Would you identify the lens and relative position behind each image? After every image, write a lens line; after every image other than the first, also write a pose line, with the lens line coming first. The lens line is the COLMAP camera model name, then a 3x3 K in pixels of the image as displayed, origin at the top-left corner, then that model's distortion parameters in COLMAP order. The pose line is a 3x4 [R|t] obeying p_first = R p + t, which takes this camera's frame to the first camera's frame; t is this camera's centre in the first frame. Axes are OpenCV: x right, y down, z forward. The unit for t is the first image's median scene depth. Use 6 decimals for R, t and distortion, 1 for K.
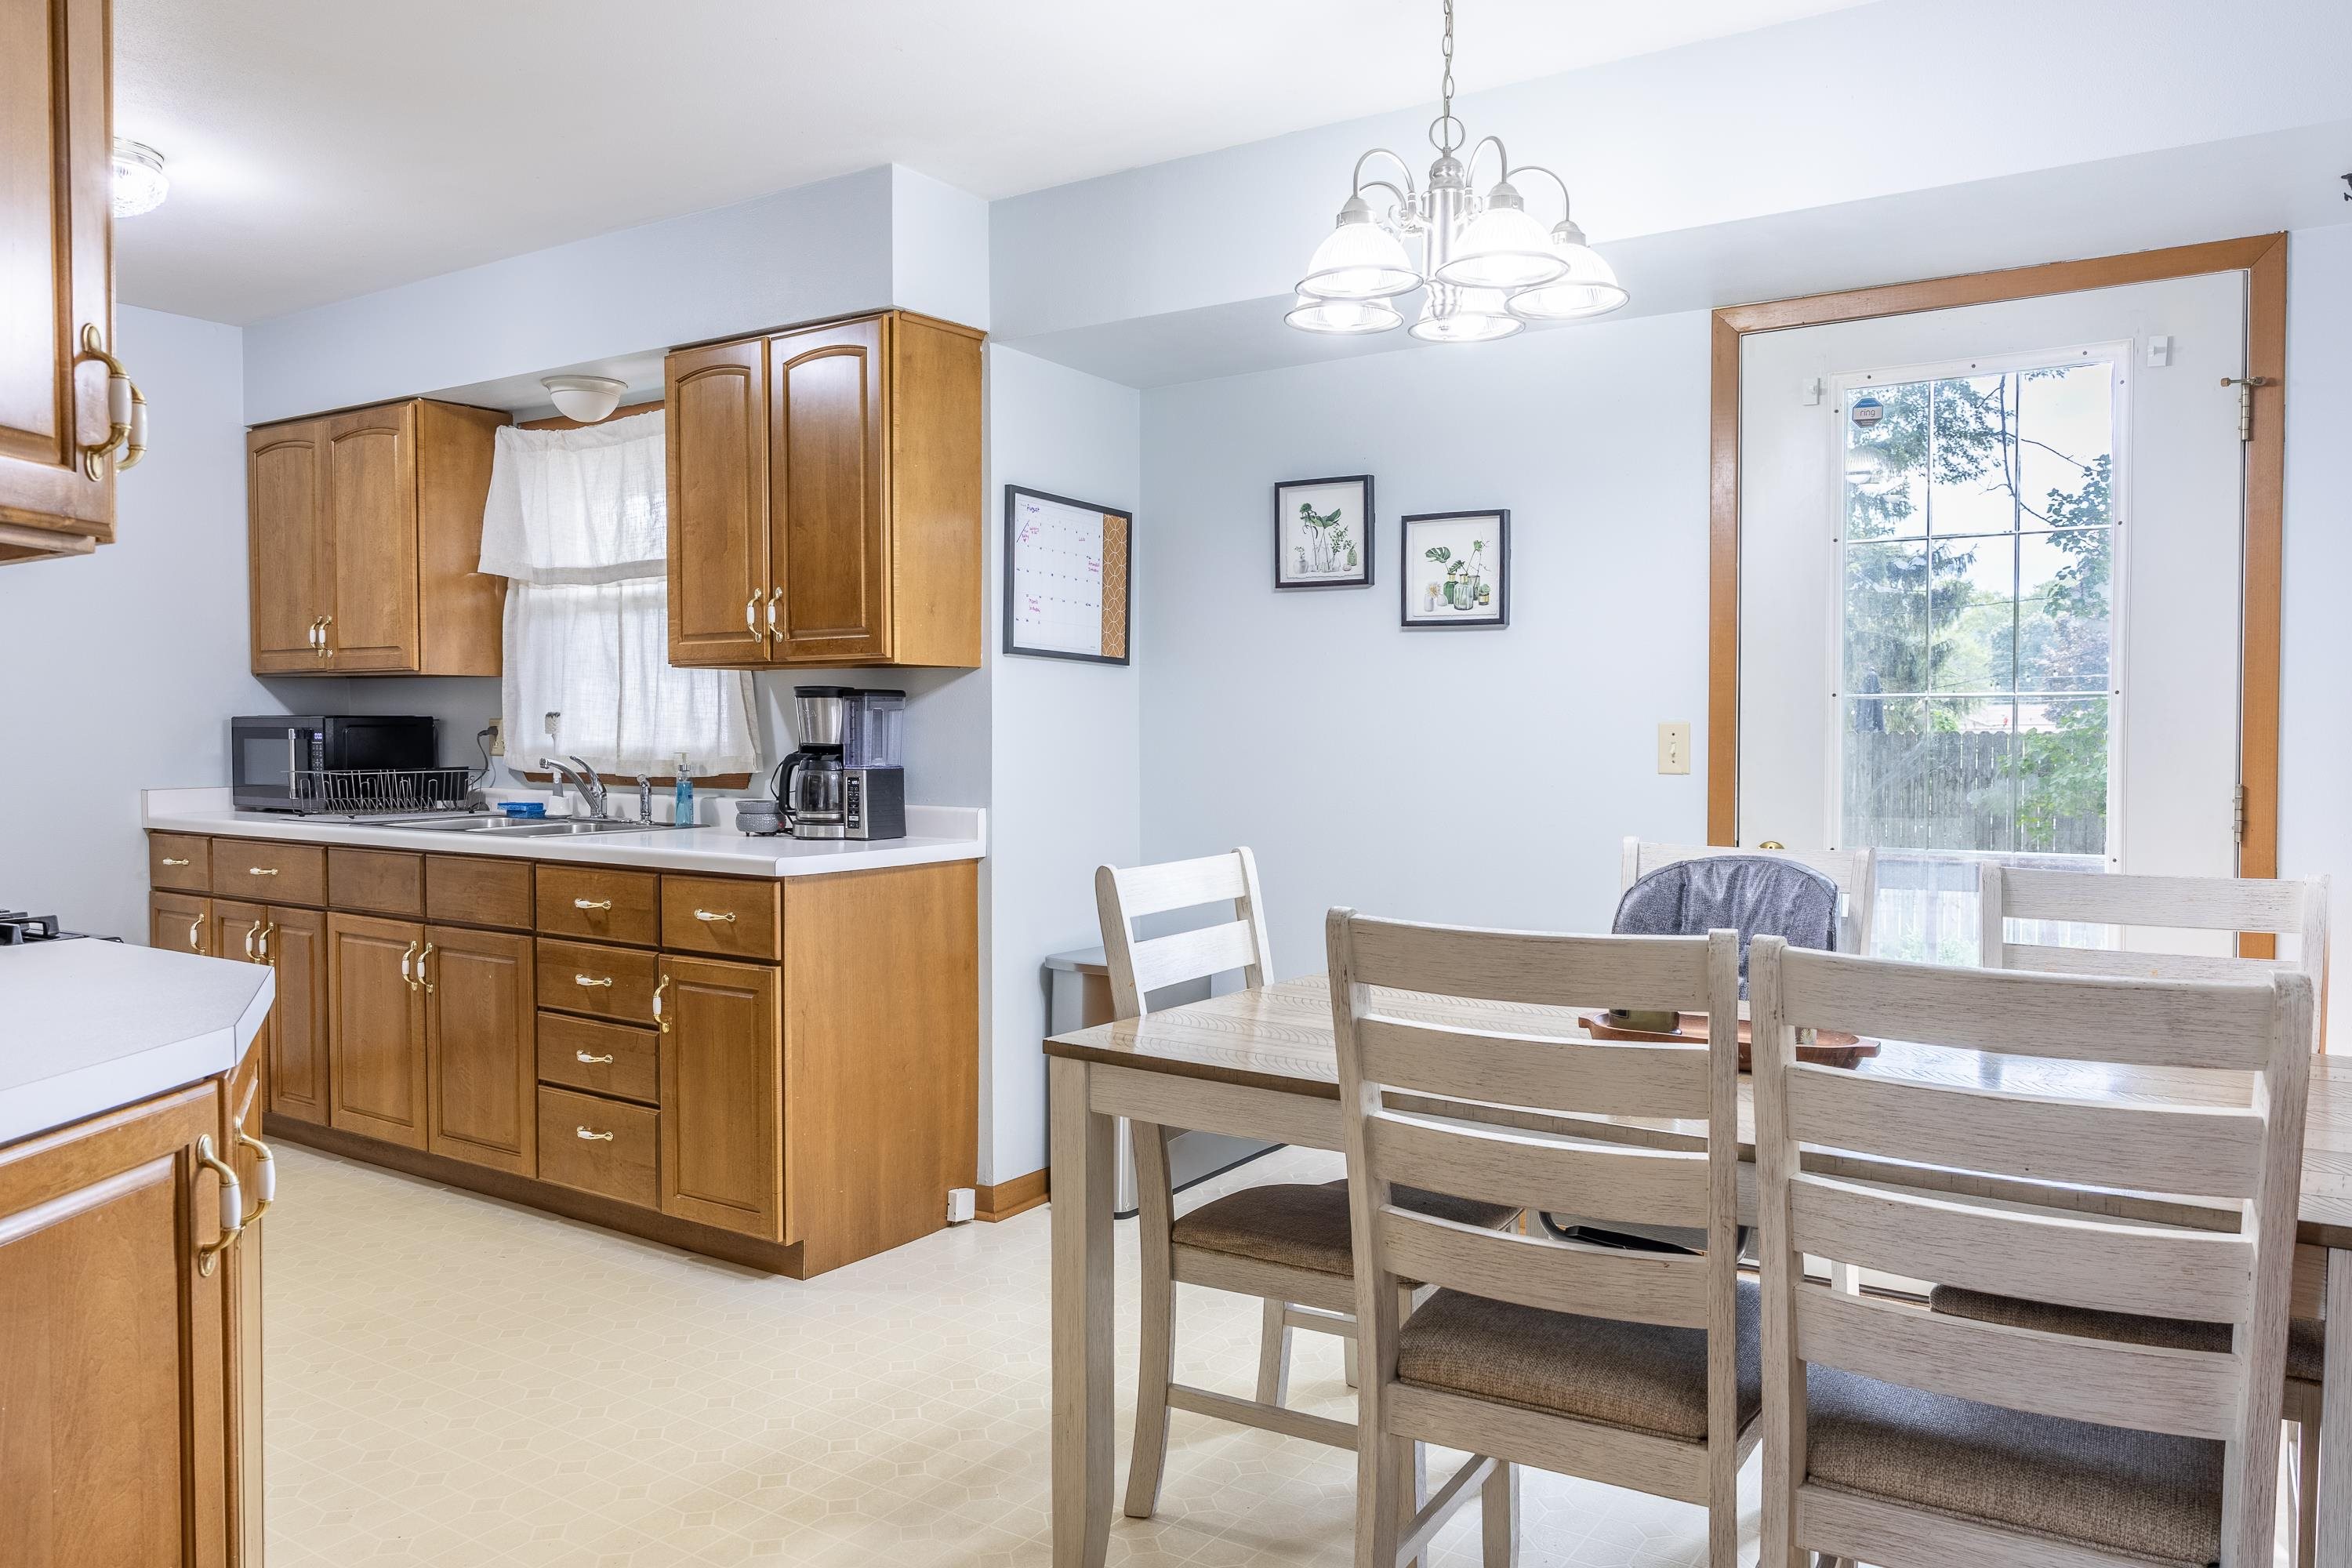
lens RADIAL K [[1633.9, 0, 1172.4], [0, 1633.9, 783.1], [0, 0, 1]] dist [-0.013519, -0.000248]
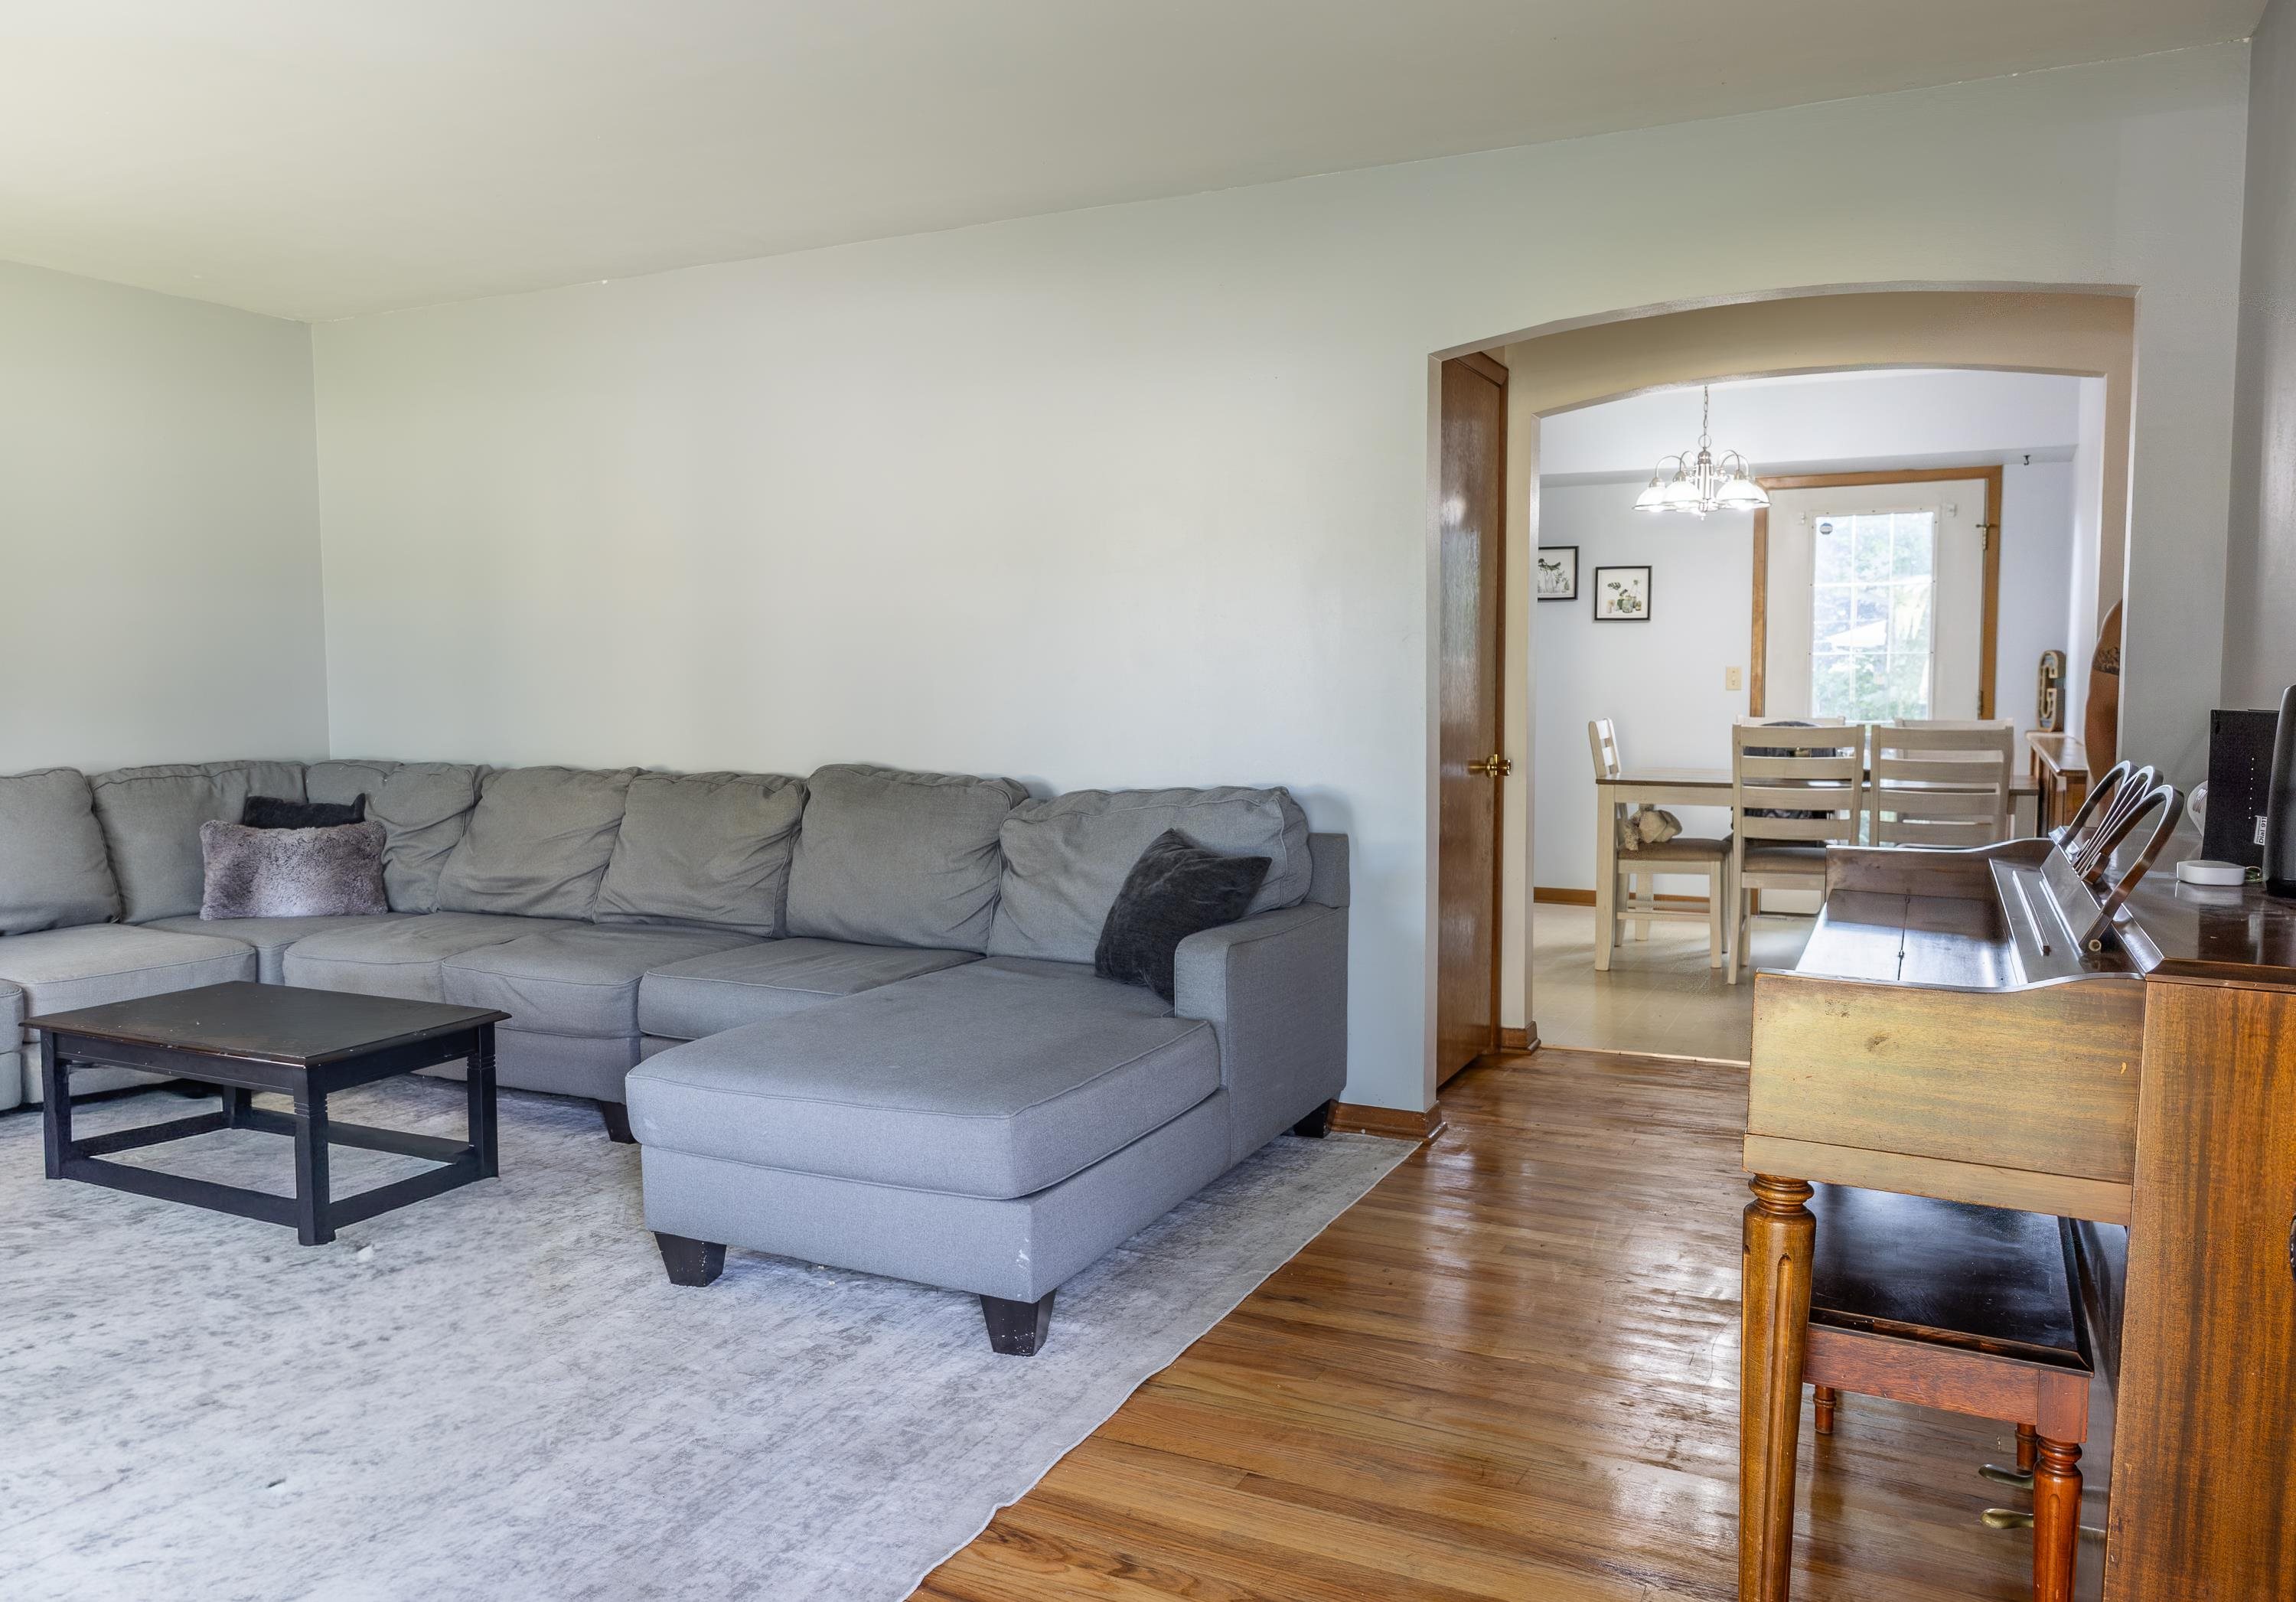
lens RADIAL K [[1573.7, 0, 1160.5], [0, 1573.7, 800.8], [0, 0, 1]] dist [-0.000174, -0.008155]
pose [[0.992143, -0.021681, 0.123218, -0.660711], [0.015117, 0.998428, 0.053963, 0.015447], [-0.124194, -0.051677, 0.990911, -0.919739]]
